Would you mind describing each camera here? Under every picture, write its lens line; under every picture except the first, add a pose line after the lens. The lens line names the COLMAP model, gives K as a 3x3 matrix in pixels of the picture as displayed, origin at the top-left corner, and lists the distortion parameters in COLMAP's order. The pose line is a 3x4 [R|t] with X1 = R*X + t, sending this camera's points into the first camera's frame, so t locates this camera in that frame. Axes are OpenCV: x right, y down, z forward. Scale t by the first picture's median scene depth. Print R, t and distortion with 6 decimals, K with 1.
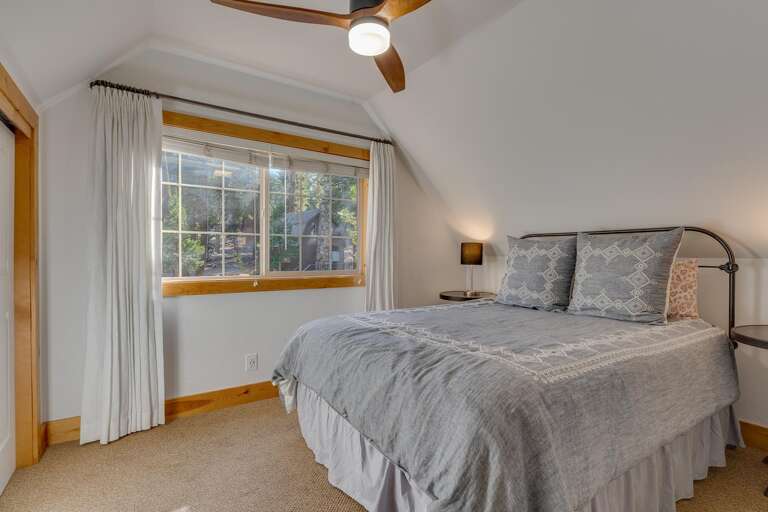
lens RADIAL K [[366.8, 0, 383.8], [0, 366.8, 262.8], [0, 0, 1]] dist [-0.001648, 0.000134]
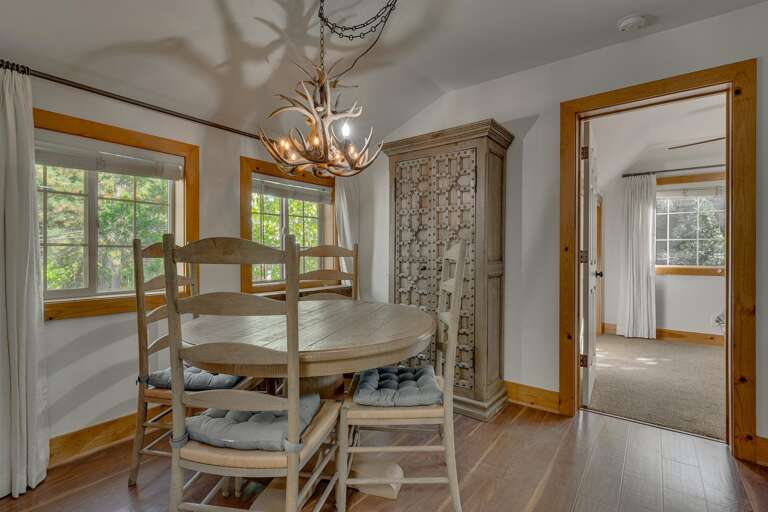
lens RADIAL K [[366.8, 0, 383.5], [0, 366.8, 256.9], [0, 0, 1]] dist [-0.001648, 0.000134]
pose [[0.334107, 0.010107, -0.942481, 0.745839], [-0.004346, 0.999948, 0.009182, -0.012693], [0.942525, 0.001029, 0.334133, -1.010434]]
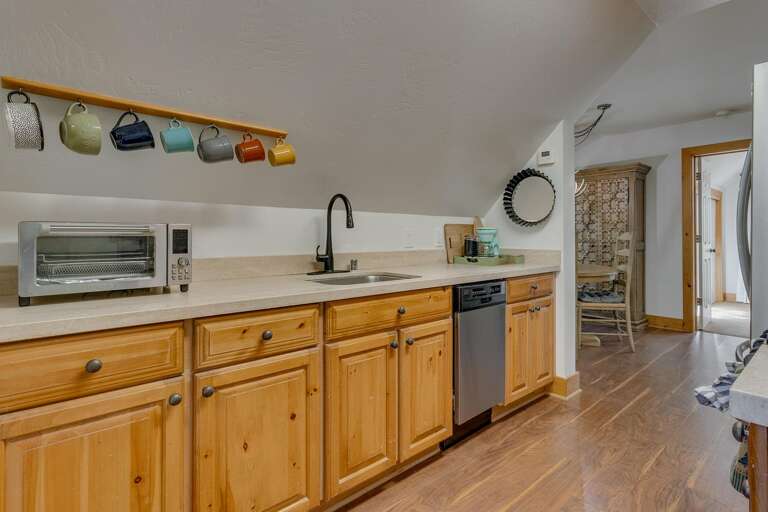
lens RADIAL K [[391.7, 0, 394.7], [0, 391.7, 233.8], [0, 0, 1]] dist [0.003812, 0.001505]
pose [[0.157274, -0.003538, -0.987549, 1.609777], [0.000472, 0.999994, -0.003507, -0.024514], [0.987555, 0.000085, 0.157275, -1.884795]]
